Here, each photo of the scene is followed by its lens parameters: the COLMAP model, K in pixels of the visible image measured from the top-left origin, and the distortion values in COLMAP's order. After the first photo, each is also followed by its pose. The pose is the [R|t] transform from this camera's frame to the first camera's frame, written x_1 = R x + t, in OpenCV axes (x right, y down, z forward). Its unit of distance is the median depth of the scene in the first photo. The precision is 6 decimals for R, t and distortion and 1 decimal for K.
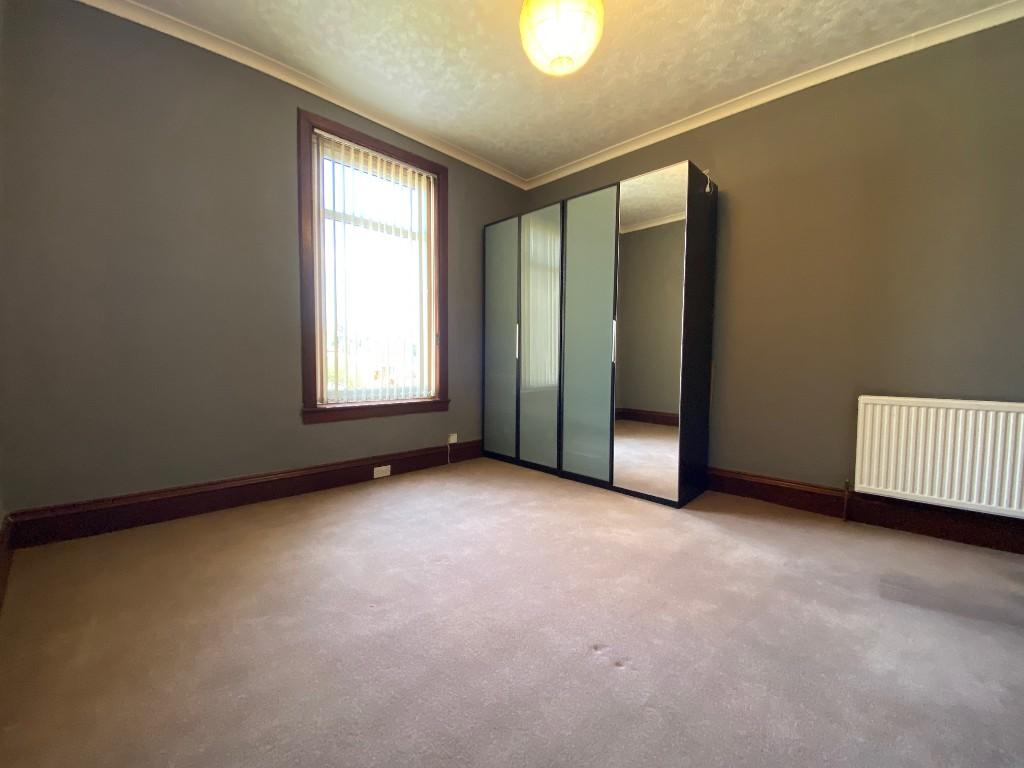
lens RADIAL K [[421.5, 0, 512.0], [0, 421.5, 384.0], [0, 0, 1]] dist [0.026859, 0.000068]
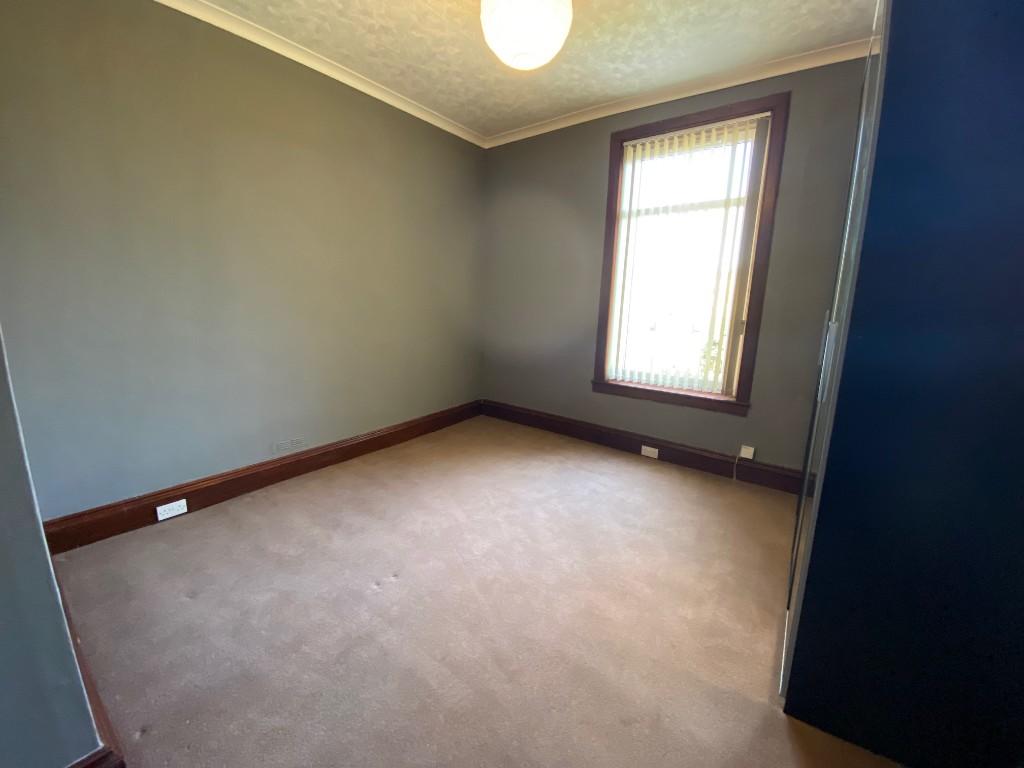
lens RADIAL K [[414.3, 0, 519.2], [0, 414.3, 386.6], [0, 0, 1]] dist [0.023748, -0.027751]
pose [[0.134457, 0.185313, -0.973437, 0.642035], [-0.092870, 0.980391, 0.173809, -0.104575], [0.986558, 0.067034, 0.149030, 0.531301]]
